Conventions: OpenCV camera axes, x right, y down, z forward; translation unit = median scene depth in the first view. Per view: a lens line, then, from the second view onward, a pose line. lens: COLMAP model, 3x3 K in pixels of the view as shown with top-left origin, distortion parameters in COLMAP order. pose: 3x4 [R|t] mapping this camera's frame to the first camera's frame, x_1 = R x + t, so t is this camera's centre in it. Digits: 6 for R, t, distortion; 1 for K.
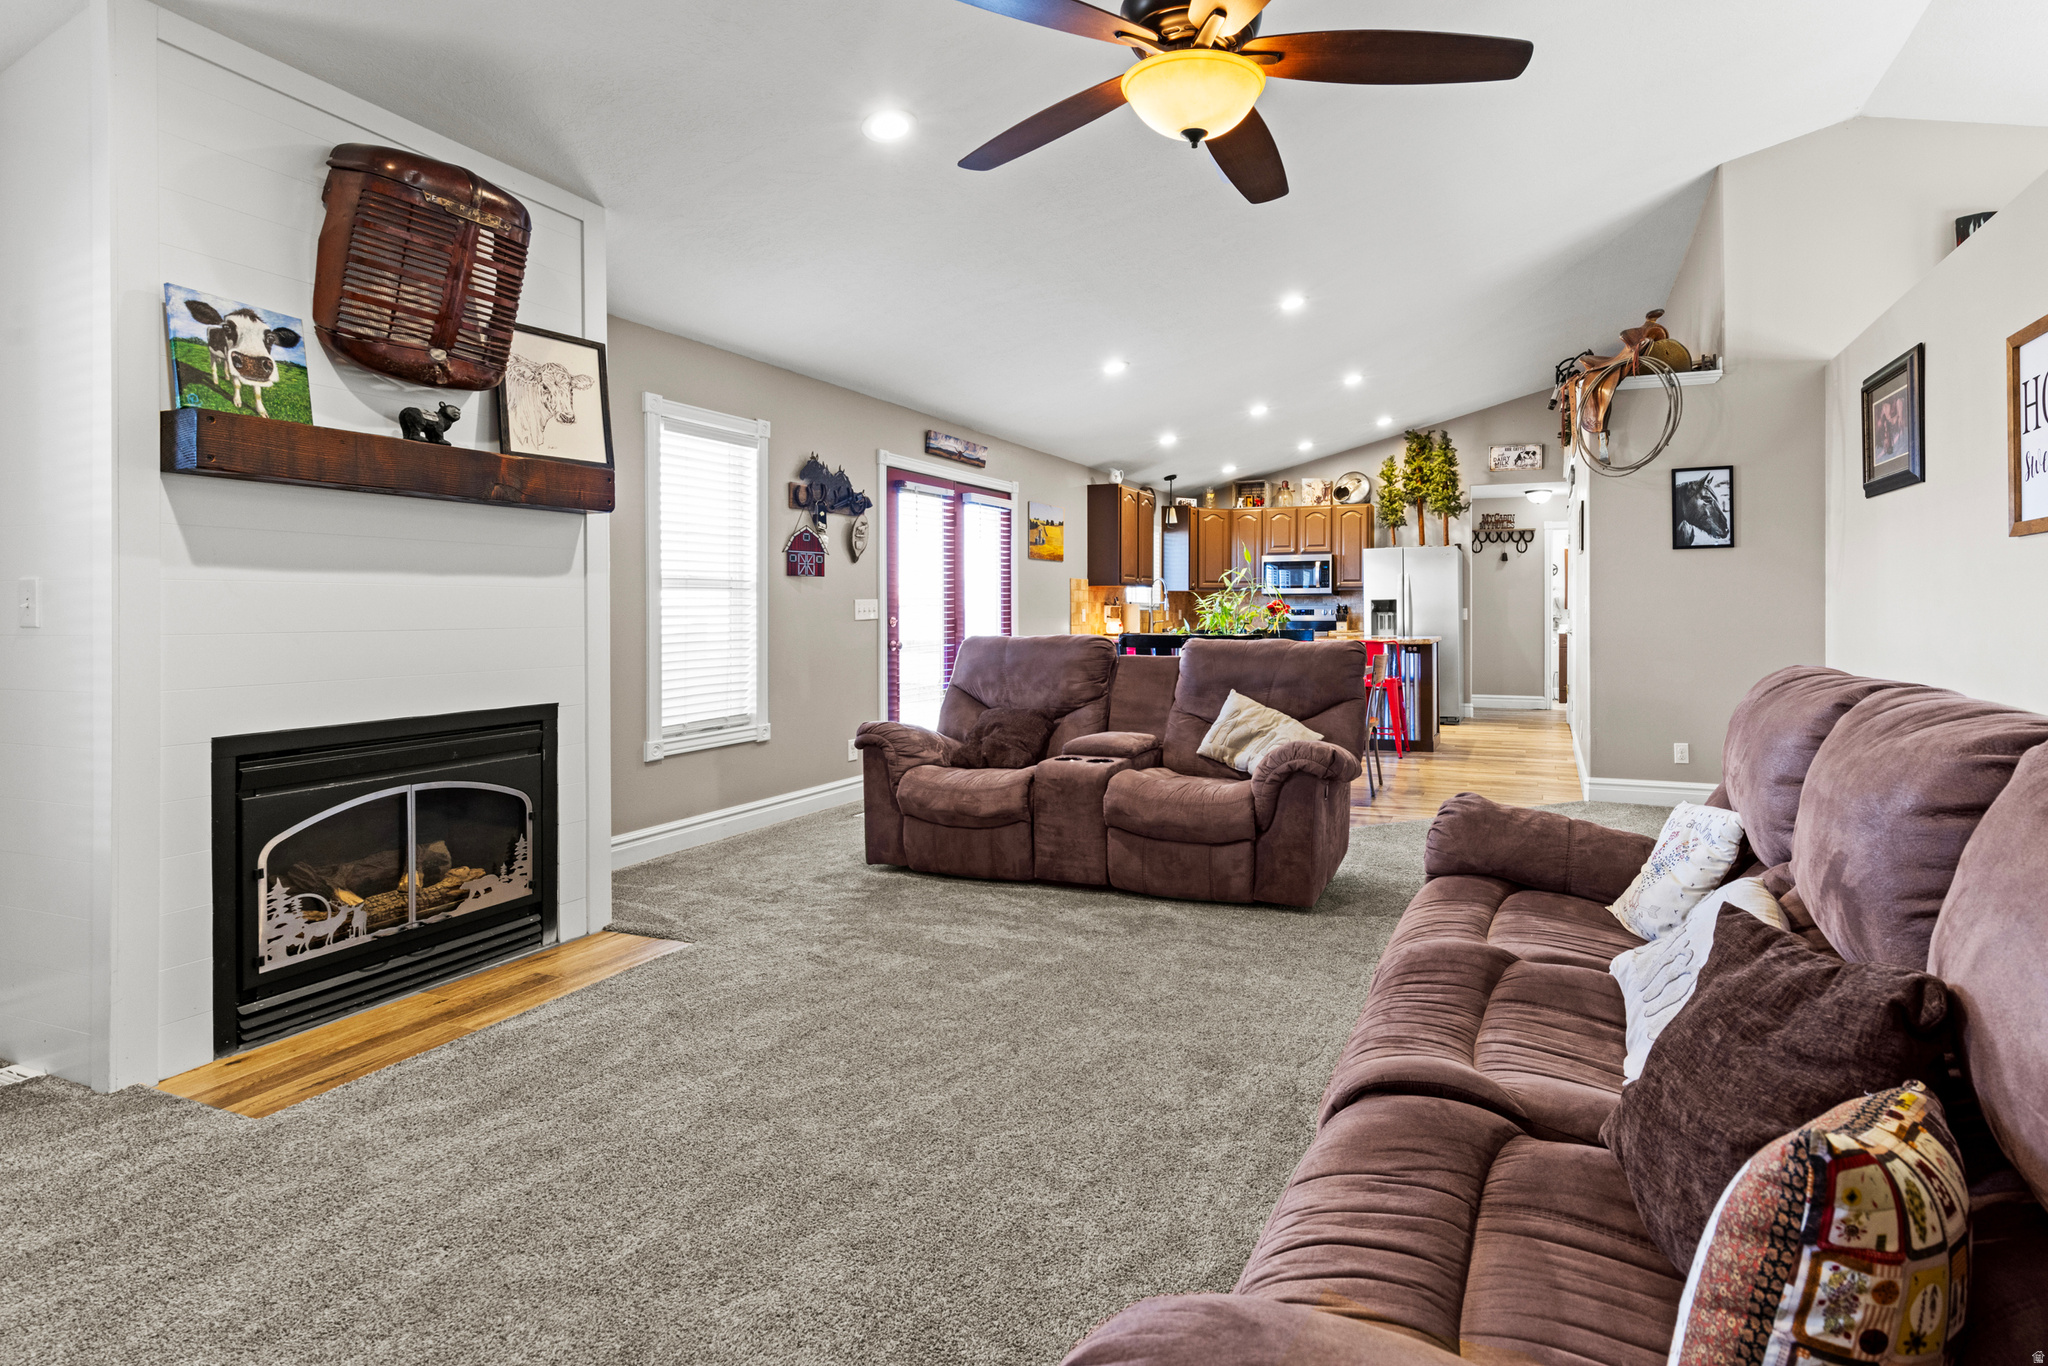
lens RADIAL K [[990.4, 0, 1208.5], [0, 990.4, 611.6], [0, 0, 1]] dist [0.002689, -0.001053]
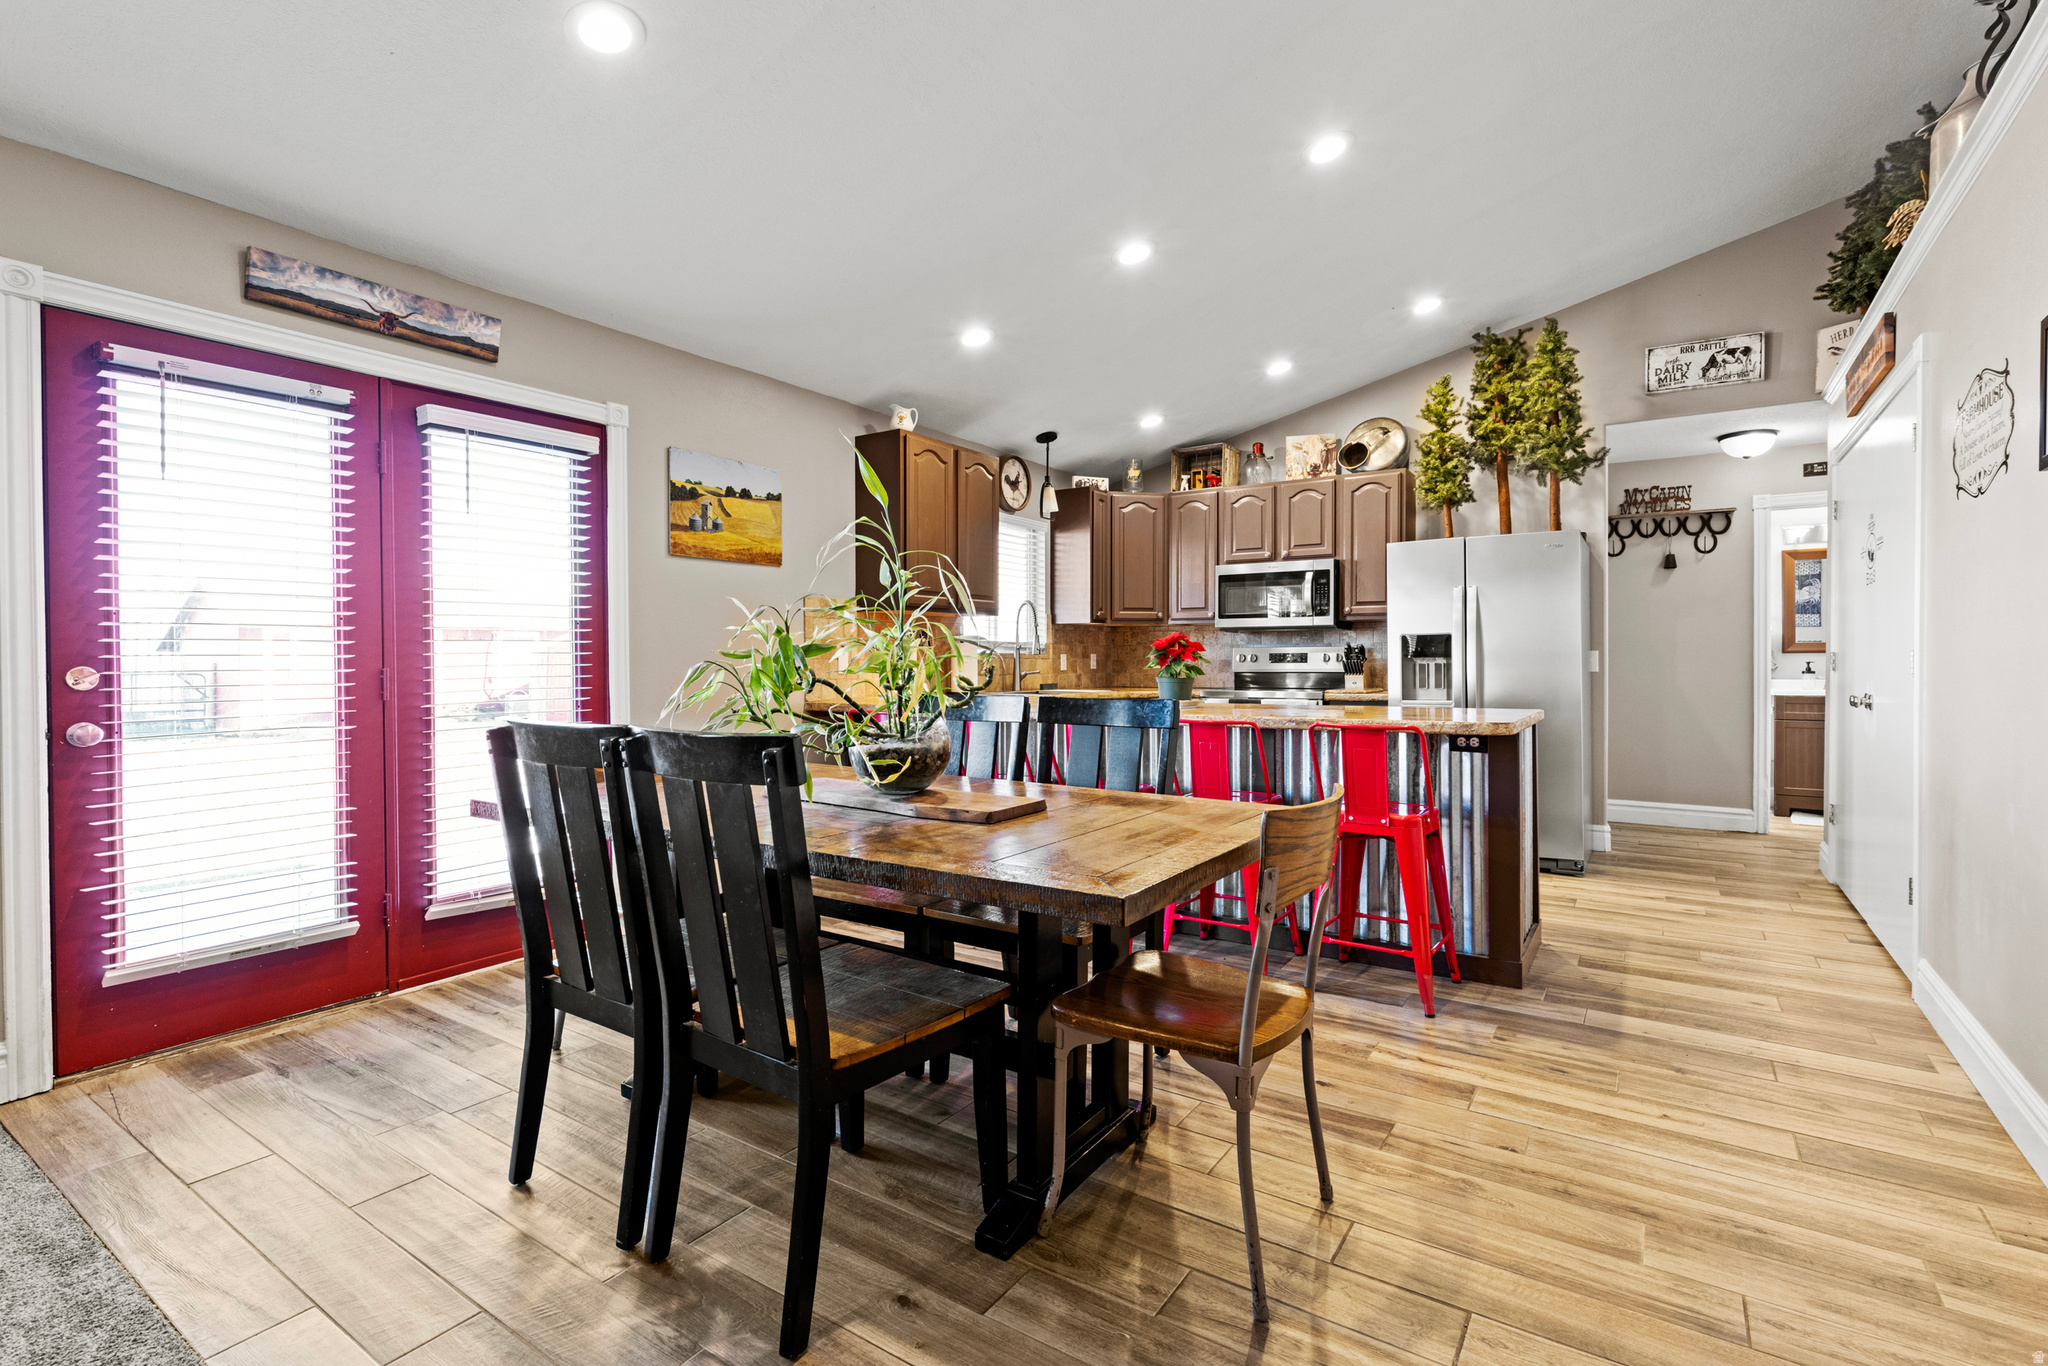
lens RADIAL K [[969.3, 0, 983.7], [0, 969.3, 660.3], [0, 0, 1]] dist [-0.000291, -0.000316]
pose [[0.956750, 0.001484, -0.290906, 0.281901], [-0.000708, 0.999996, 0.002774, 0.002131], [0.290909, -0.002448, 0.956747, 1.188438]]
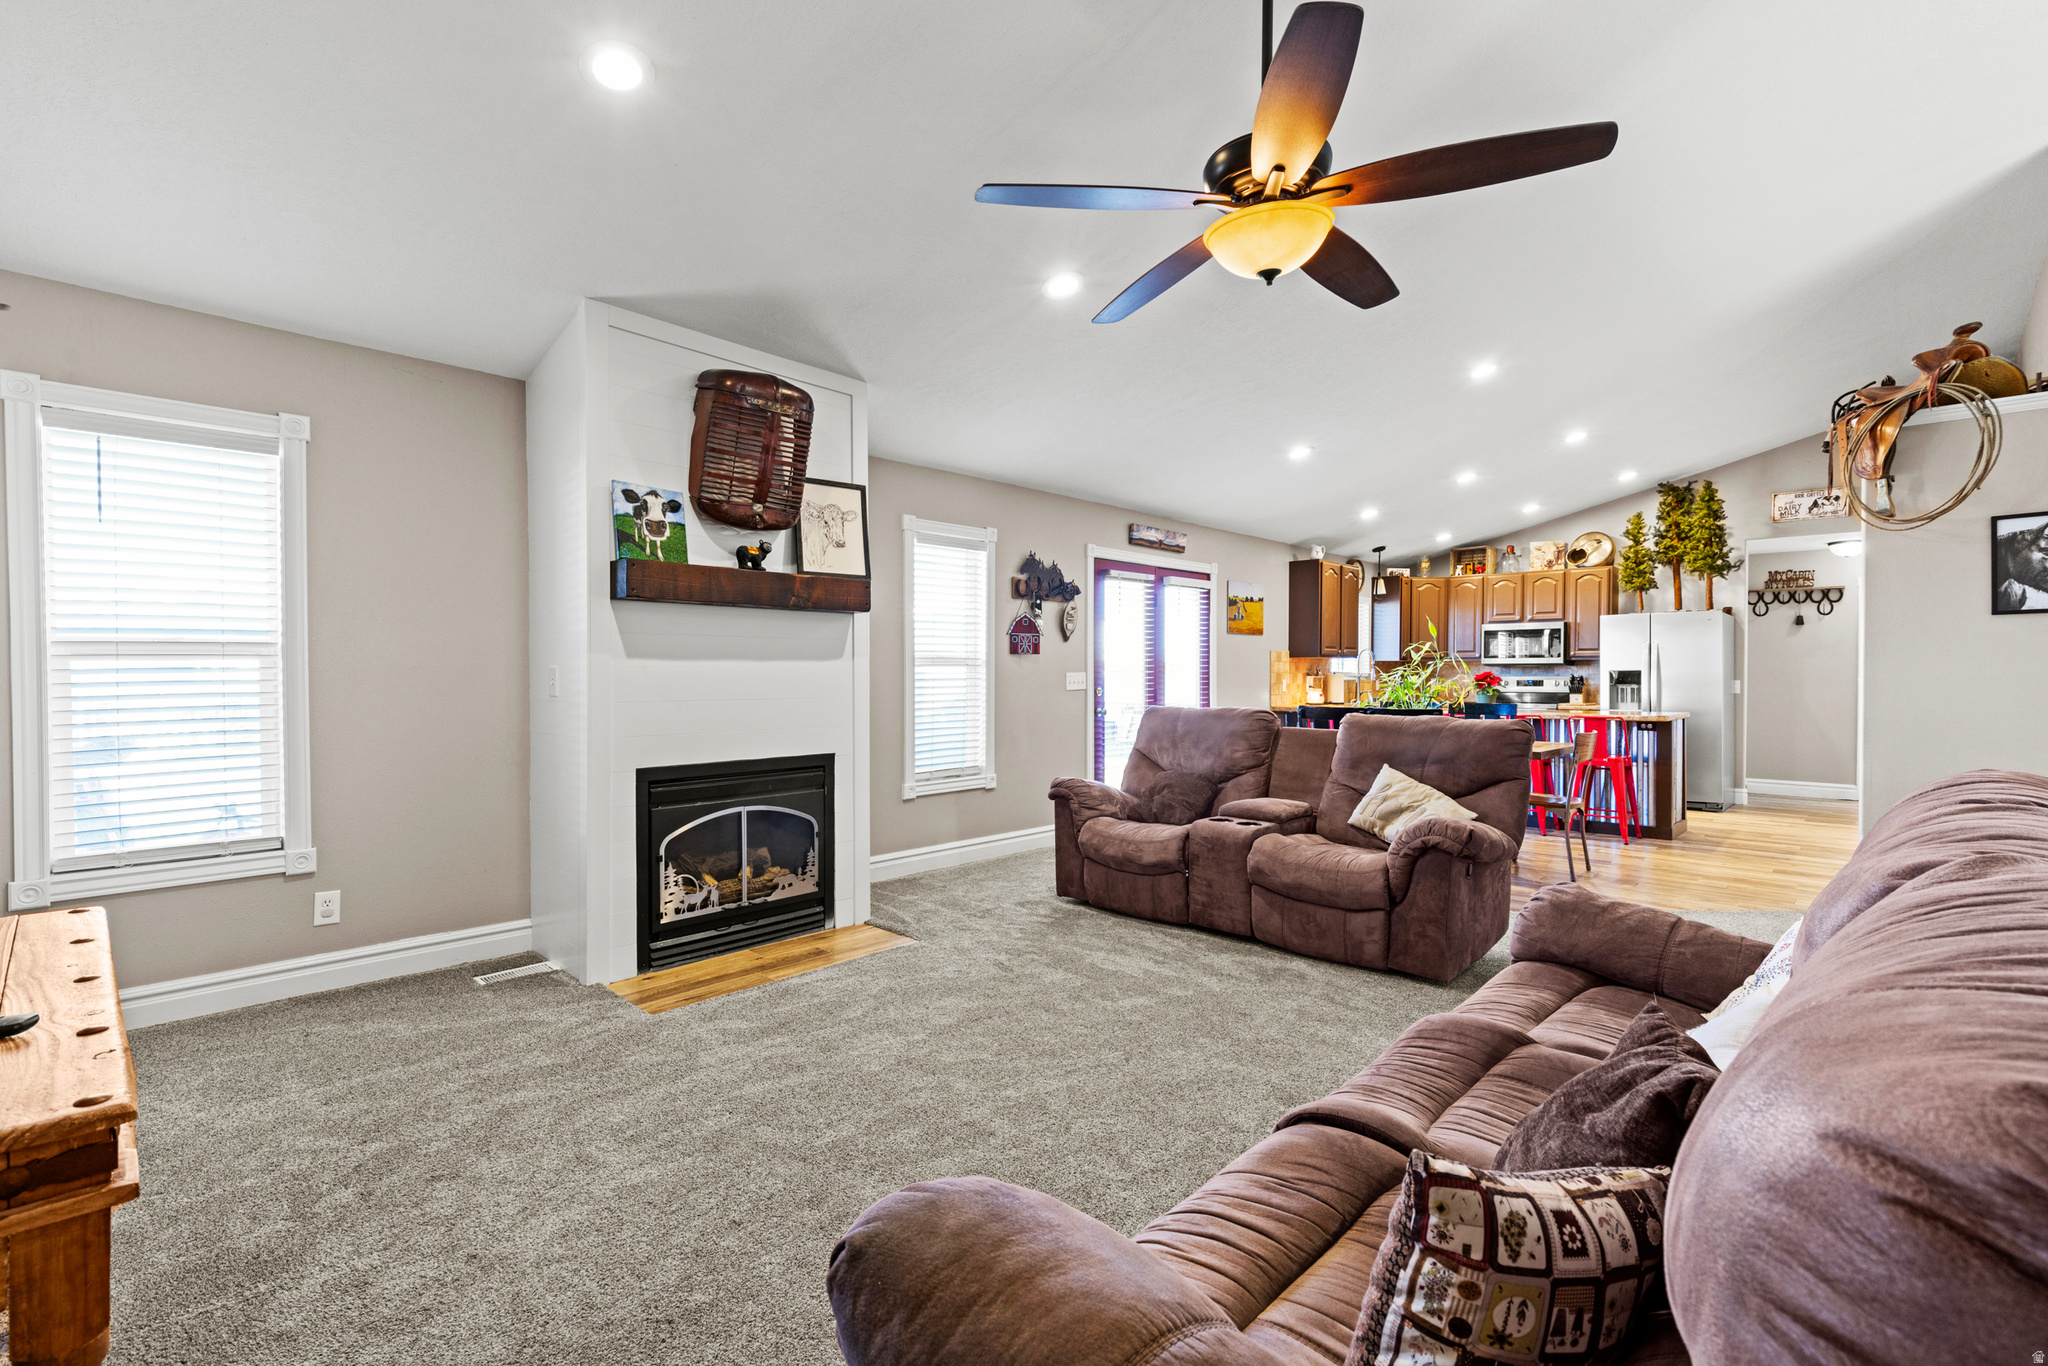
lens RADIAL K [[936.5, 0, 1032.5], [0, 936.5, 684.4], [0, 0, 1]] dist [0.001341, -0.001081]
pose [[0.909128, 0.008481, -0.416431, 0.112108], [-0.004860, 0.999941, 0.009754, -0.014340], [0.416489, -0.006844, 0.909115, -0.049643]]
